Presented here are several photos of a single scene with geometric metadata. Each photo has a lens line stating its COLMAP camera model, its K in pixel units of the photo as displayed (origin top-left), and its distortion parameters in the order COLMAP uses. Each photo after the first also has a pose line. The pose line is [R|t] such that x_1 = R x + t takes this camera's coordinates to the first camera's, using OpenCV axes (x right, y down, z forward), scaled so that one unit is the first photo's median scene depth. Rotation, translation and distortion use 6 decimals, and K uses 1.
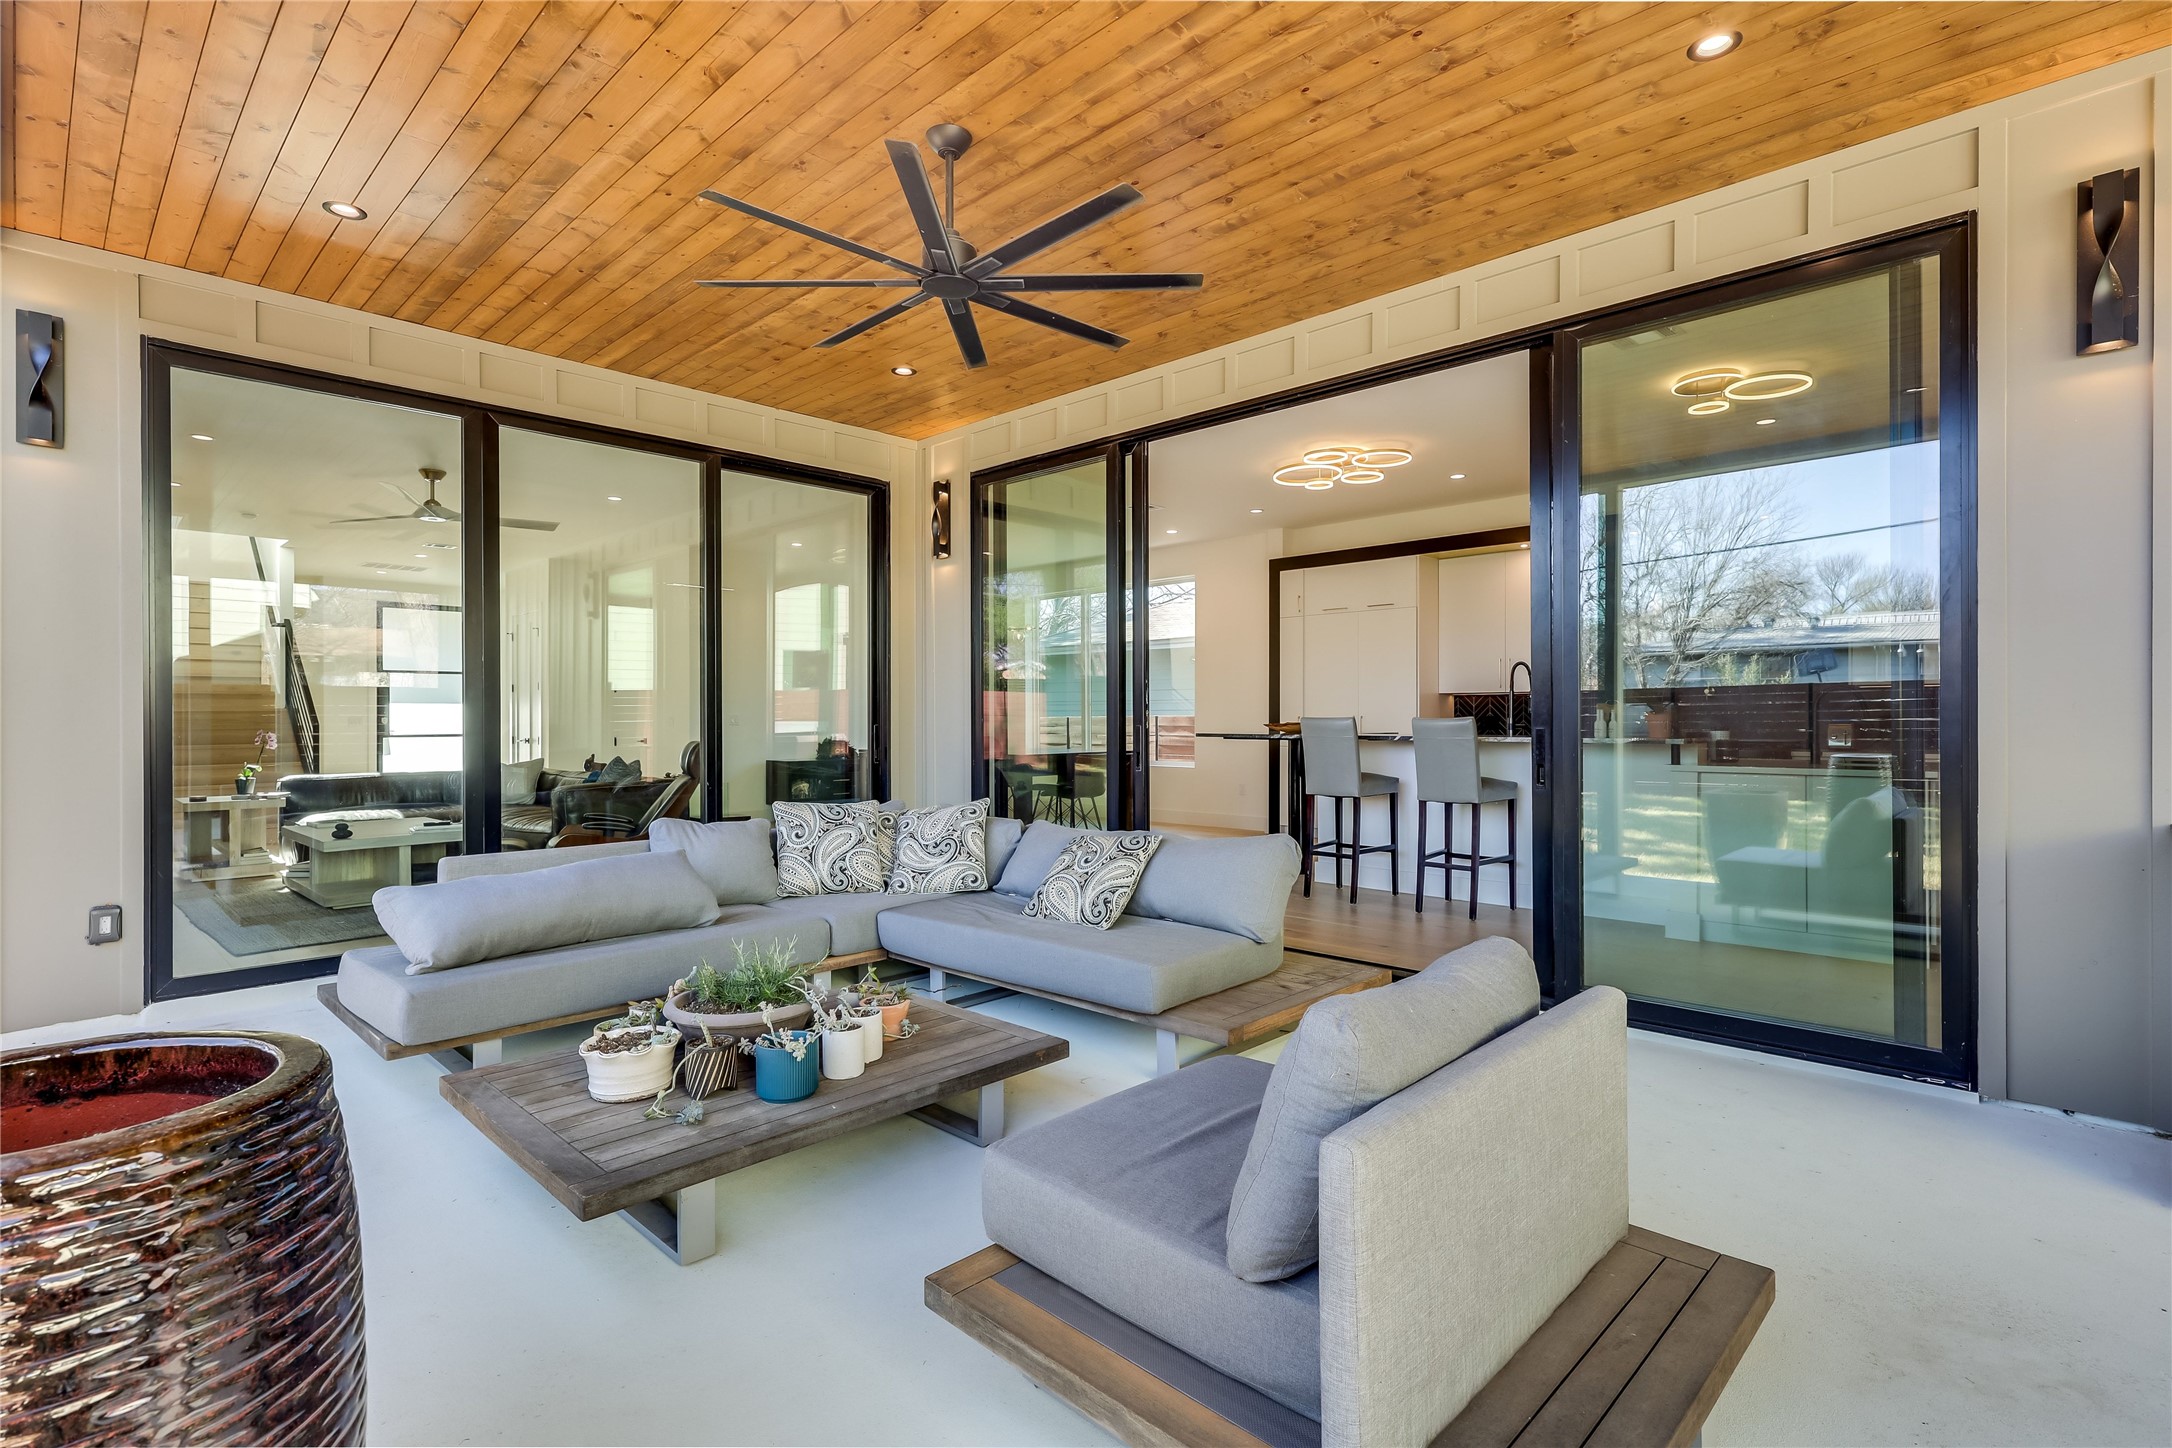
lens RADIAL K [[1044.9, 0, 1080.3], [0, 1044.9, 720.5], [0, 0, 1]] dist [0.000486, -0.000139]
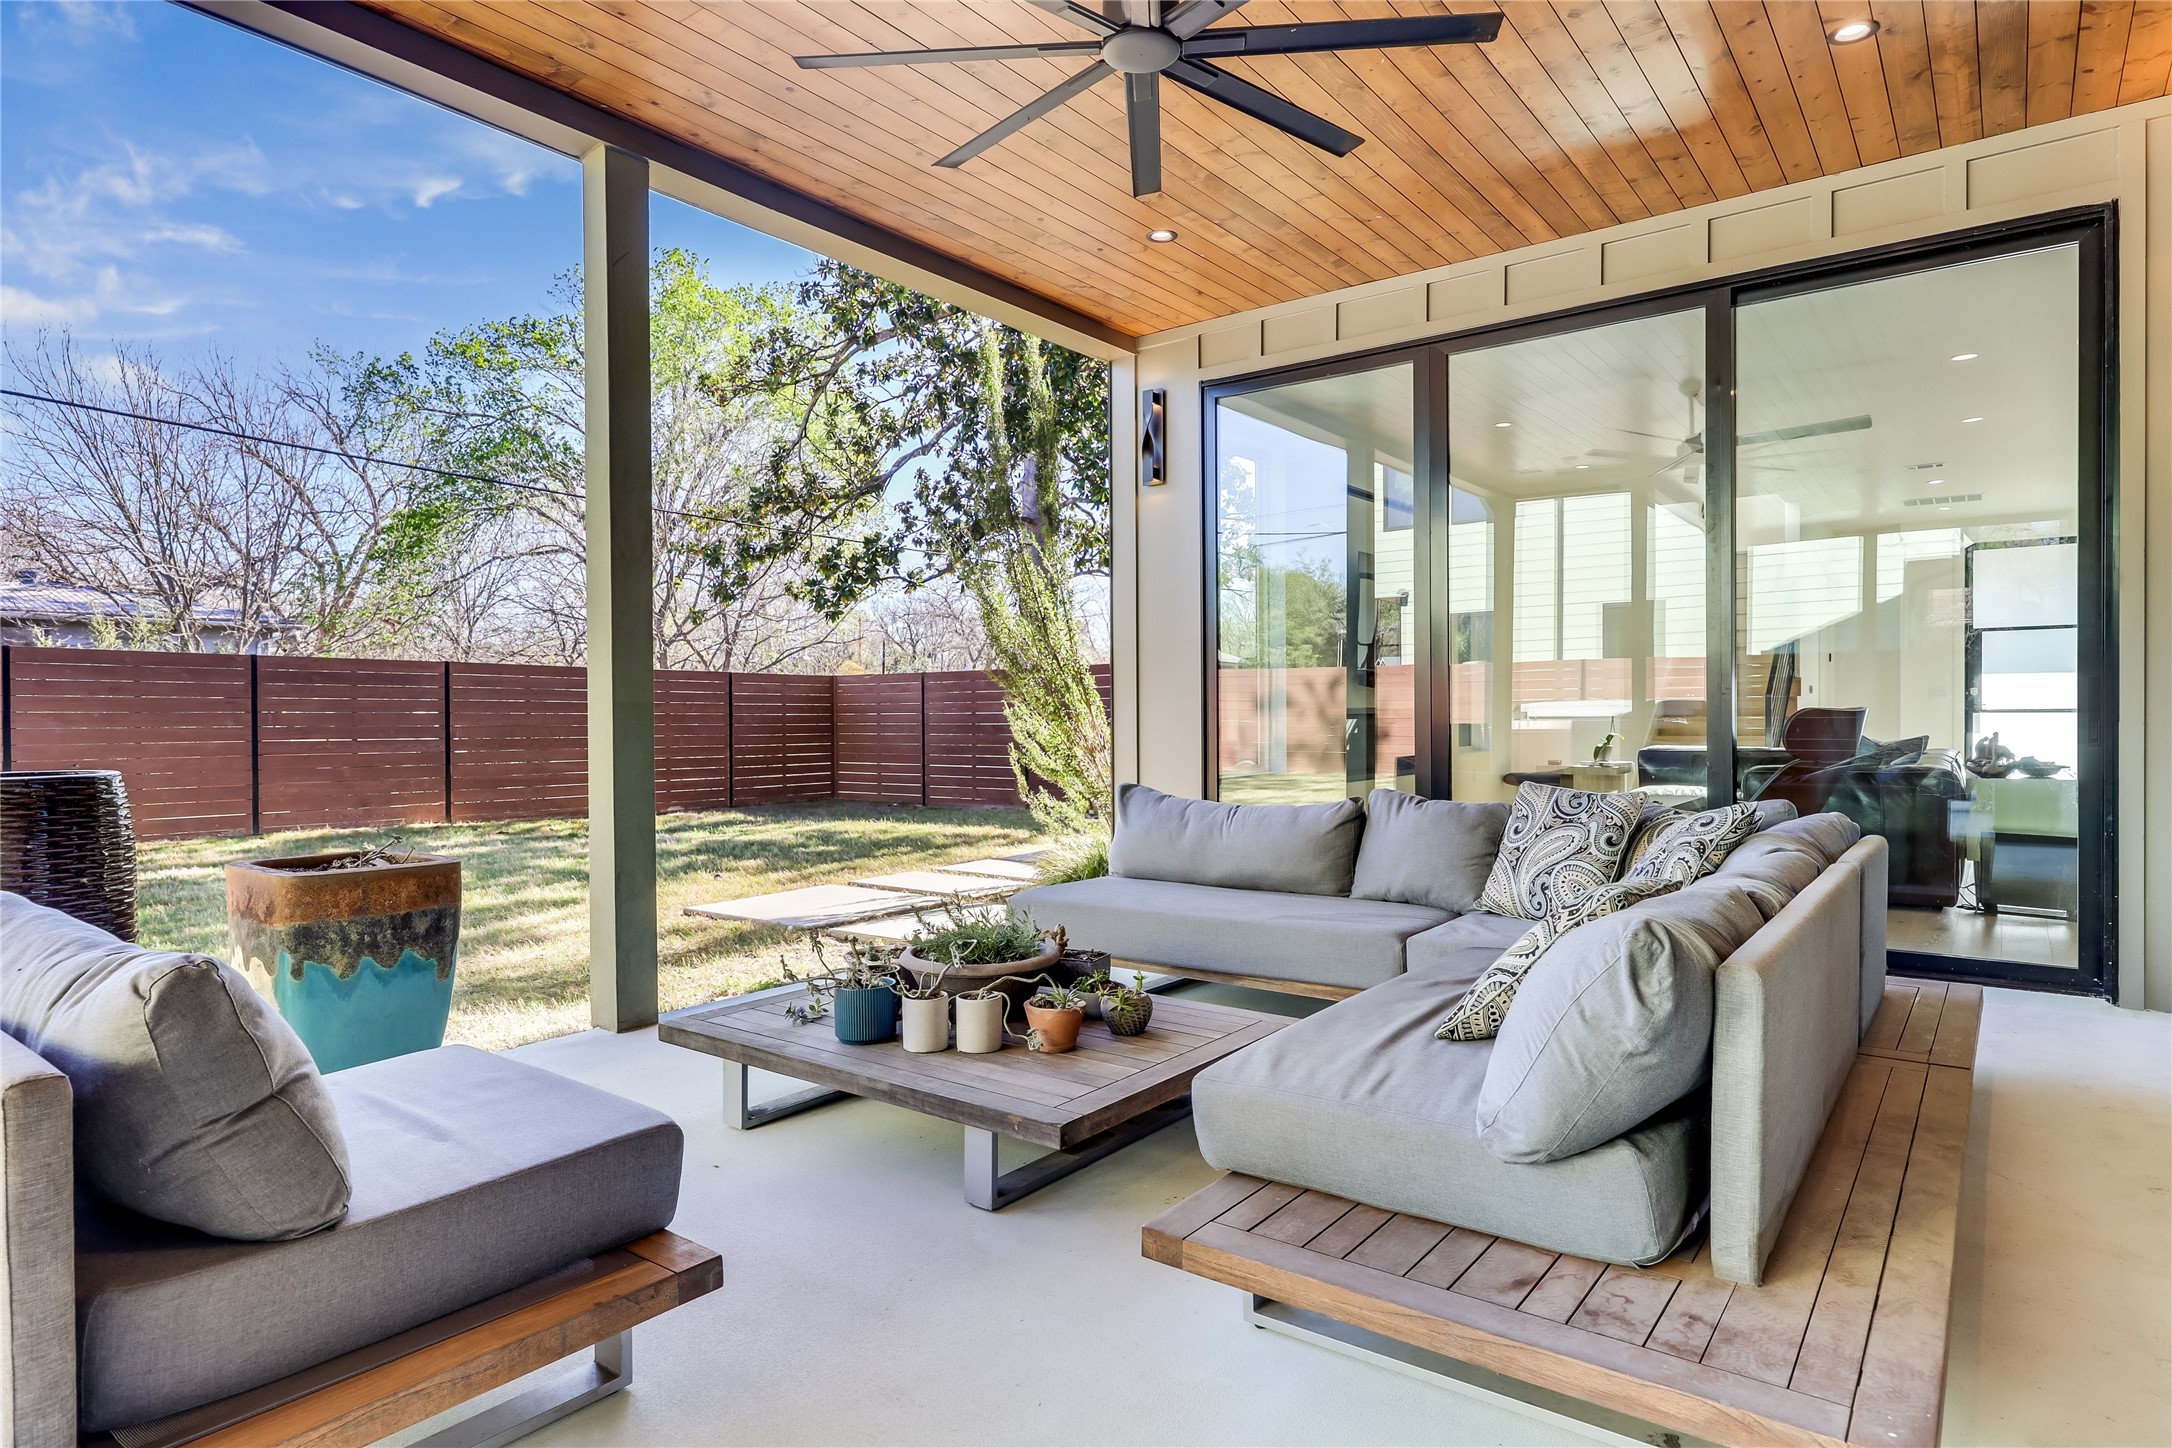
lens RADIAL K [[1203.8, 0, 1081.2], [0, 1203.8, 723.7], [0, 0, 1]] dist [-0.000130, -0.000438]
pose [[0.116451, 0.012968, -0.993112, 0.399159], [0.004324, 0.999899, 0.013564, 0.020676], [0.993187, -0.005873, 0.116383, 0.491415]]
